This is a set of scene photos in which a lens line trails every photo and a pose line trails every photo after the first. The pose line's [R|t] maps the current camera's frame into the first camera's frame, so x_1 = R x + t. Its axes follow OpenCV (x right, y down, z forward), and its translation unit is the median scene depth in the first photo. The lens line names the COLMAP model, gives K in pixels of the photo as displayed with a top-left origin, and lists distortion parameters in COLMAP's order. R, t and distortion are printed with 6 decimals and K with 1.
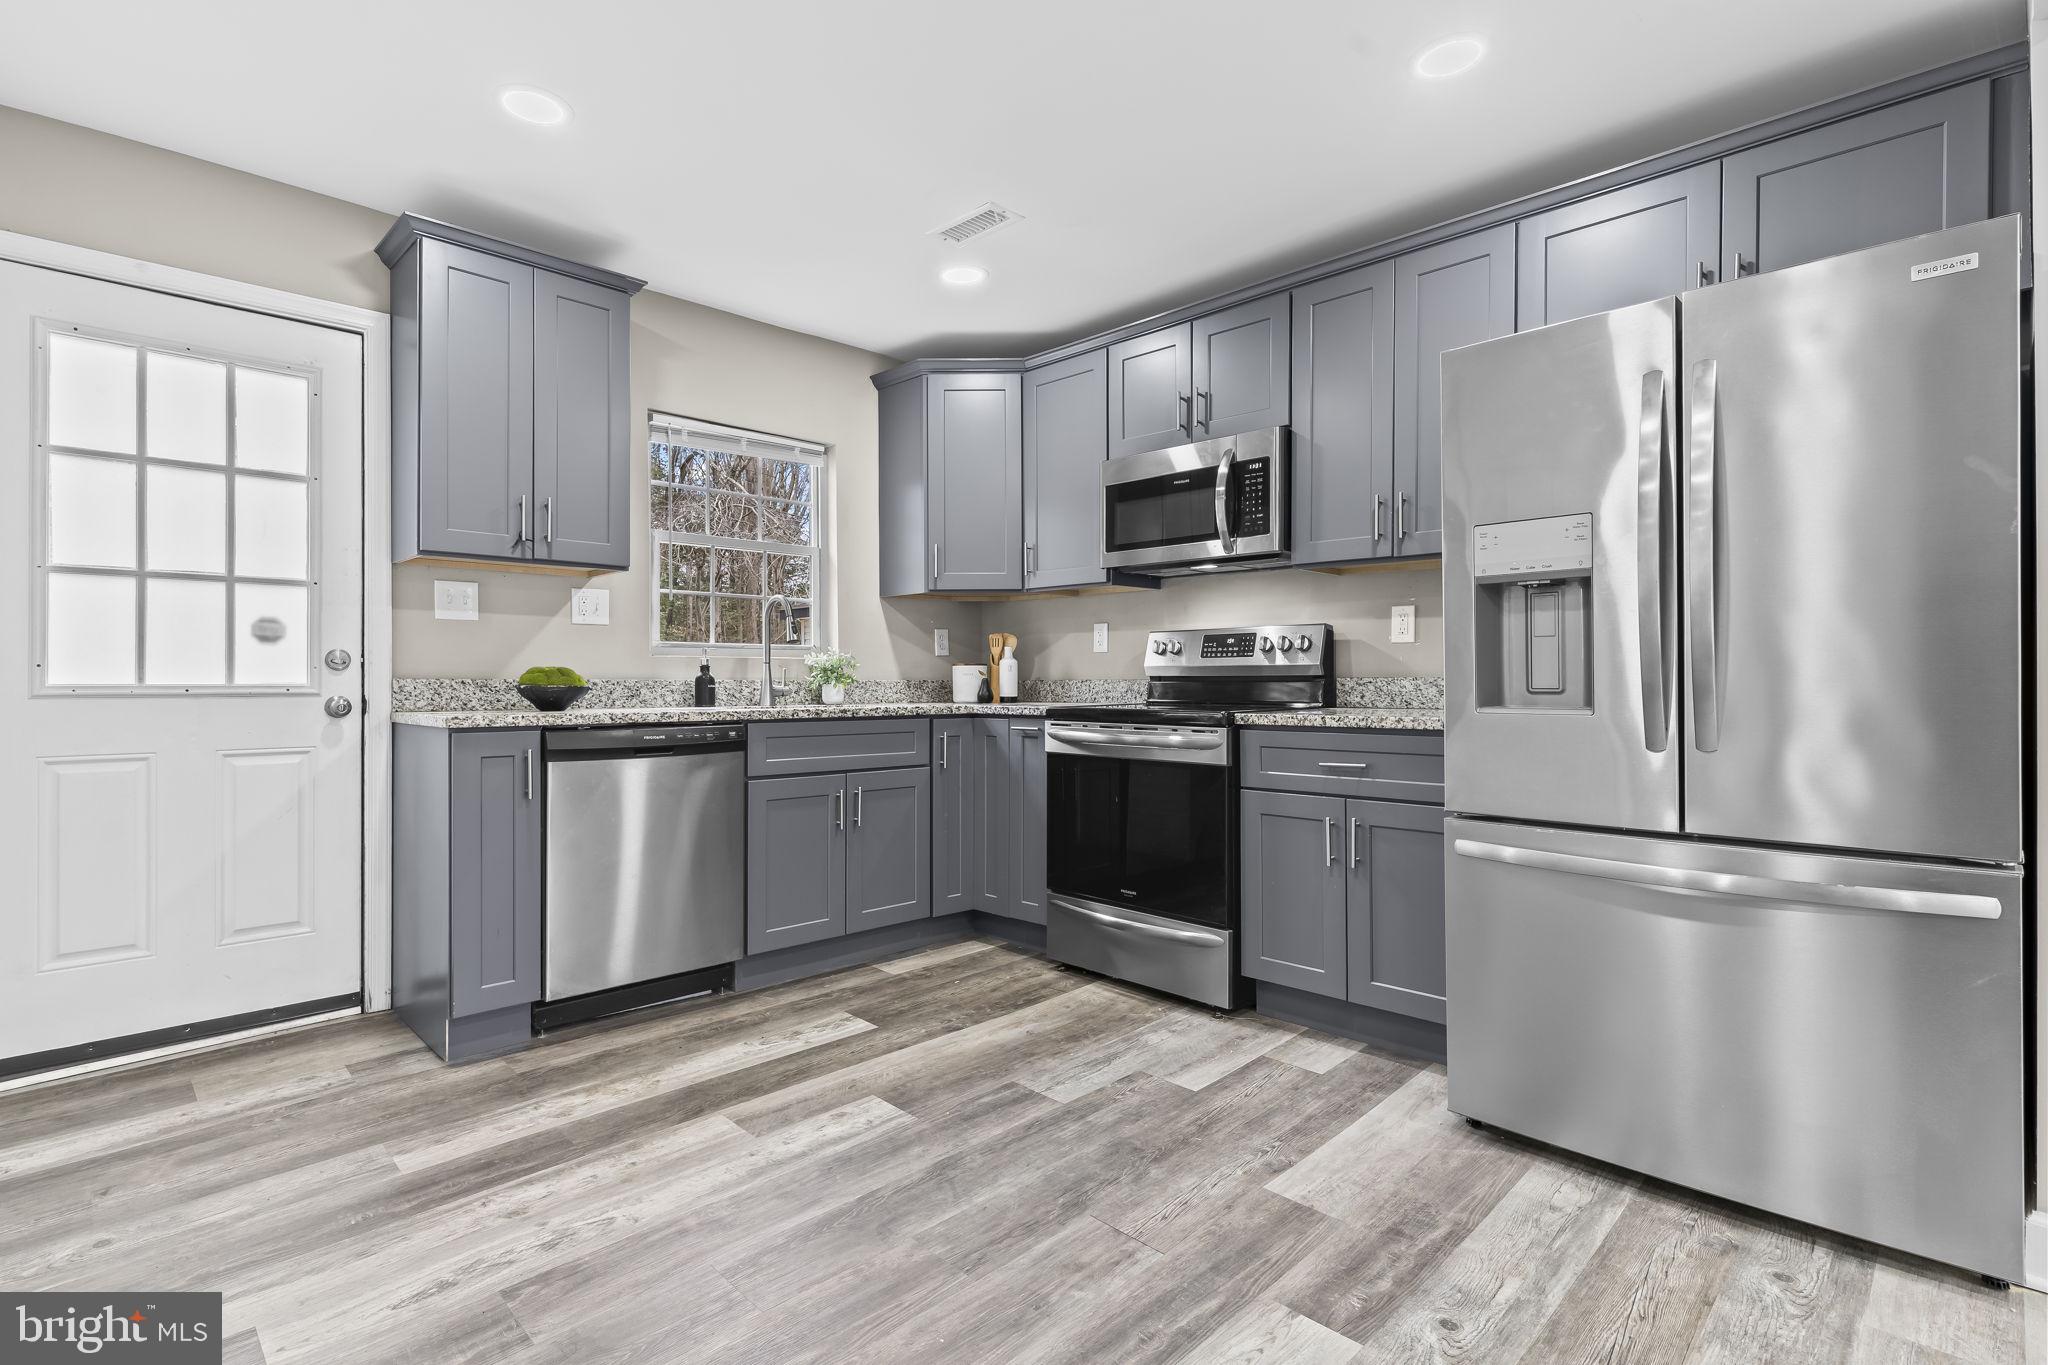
lens RADIAL K [[969.0, 0, 1025.2], [0, 969.0, 680.2], [0, 0, 1]] dist [0.004326, -0.001041]
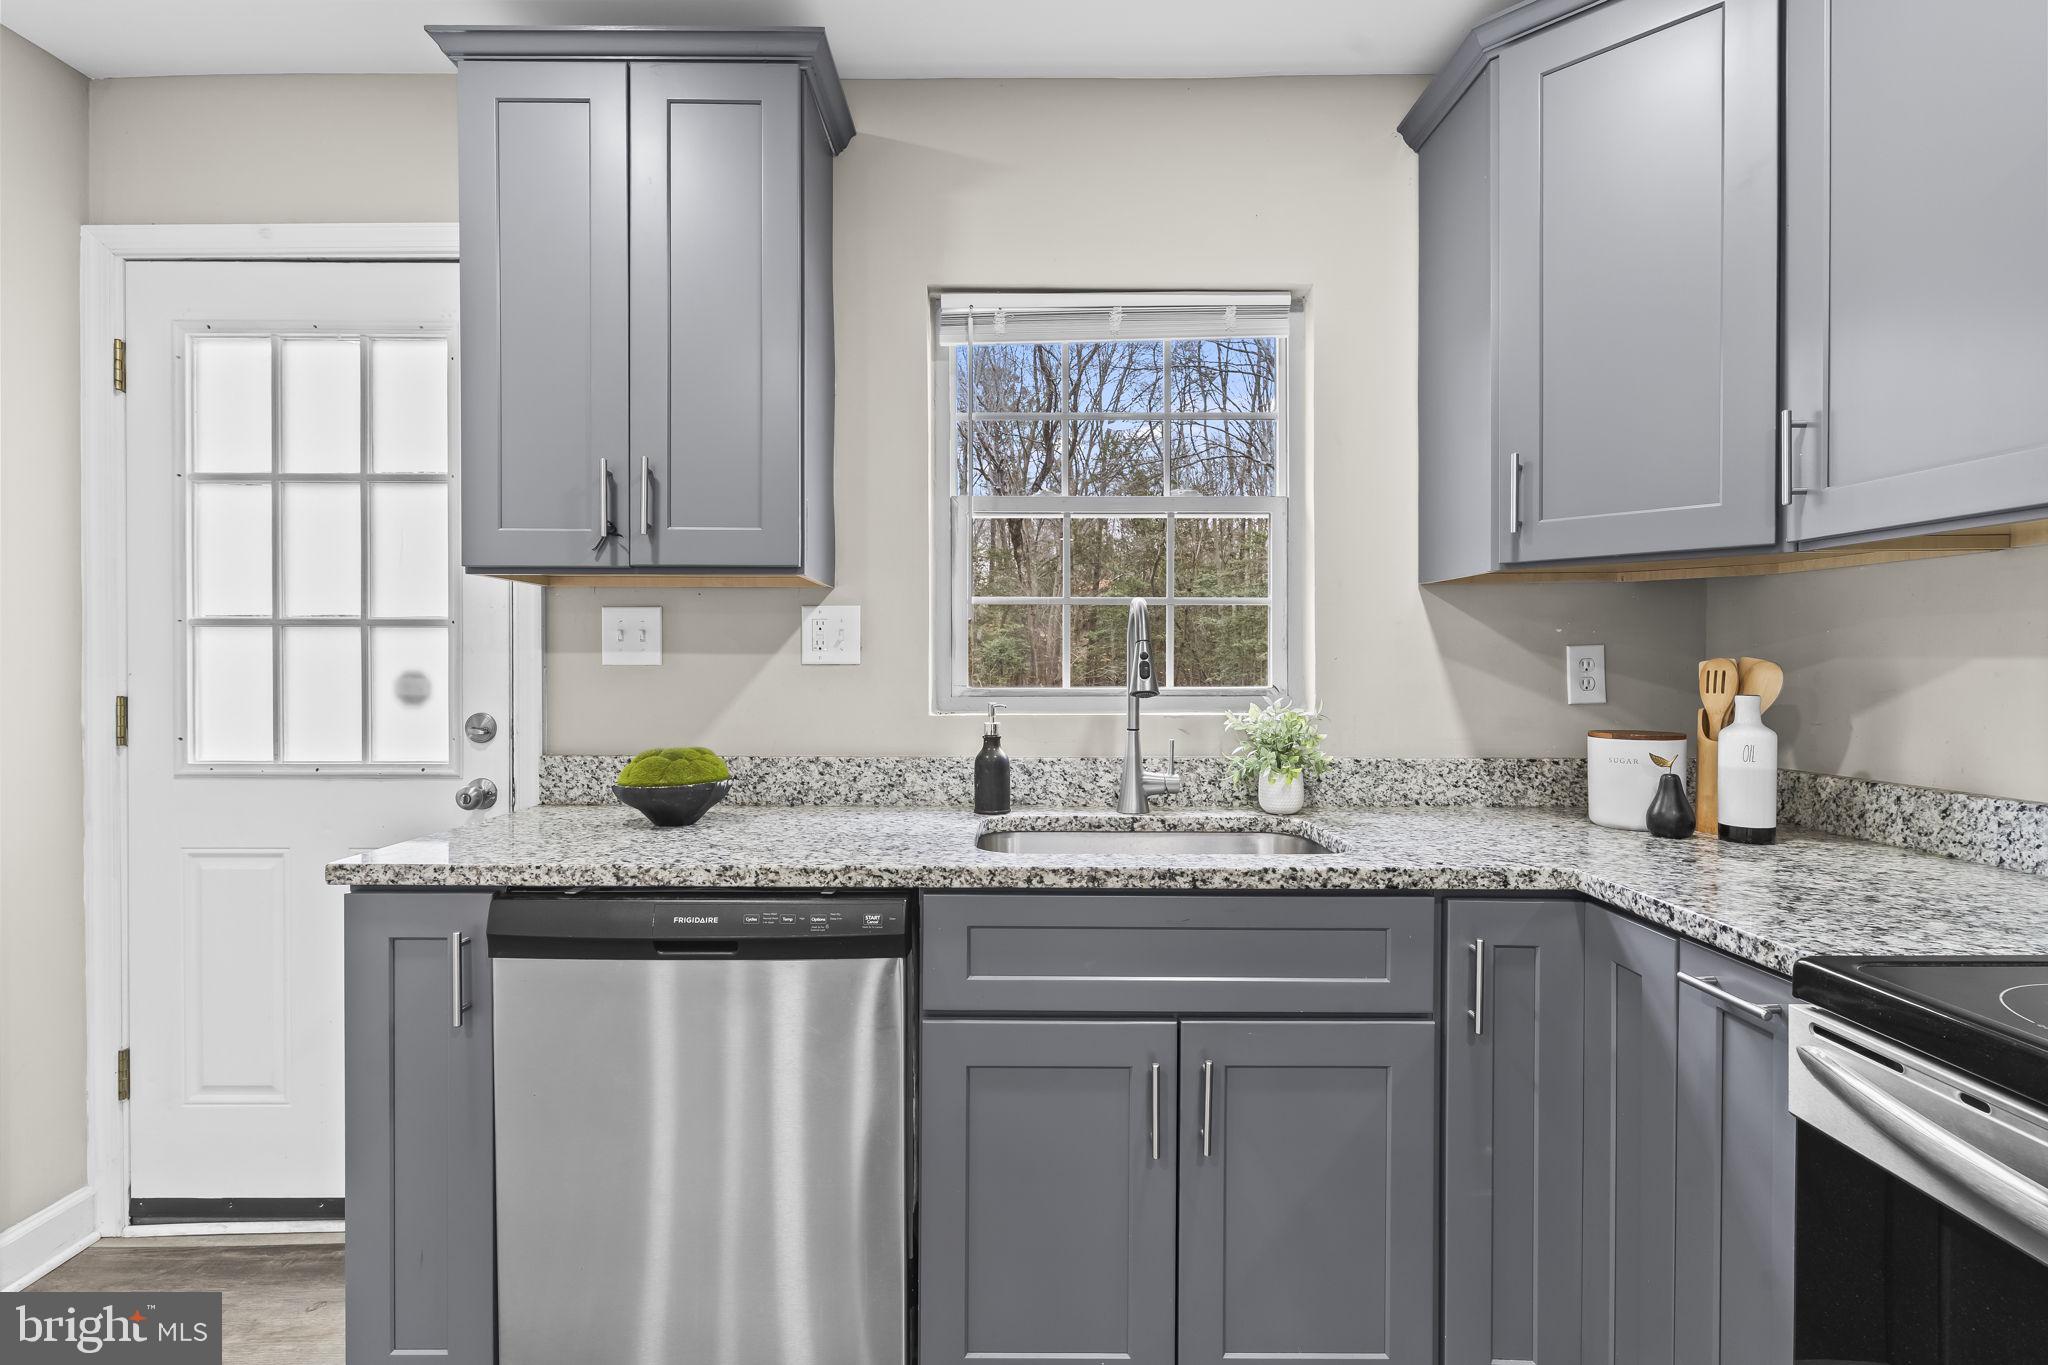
lens RADIAL K [[969.0, 0, 1021.8], [0, 969.0, 672.8], [0, 0, 1]] dist [0.004326, -0.001041]
pose [[0.709124, 0.009639, -0.705018, 0.062492], [-0.002166, 0.999932, 0.011492, -0.059565], [0.705081, -0.006622, 0.709096, 0.654854]]
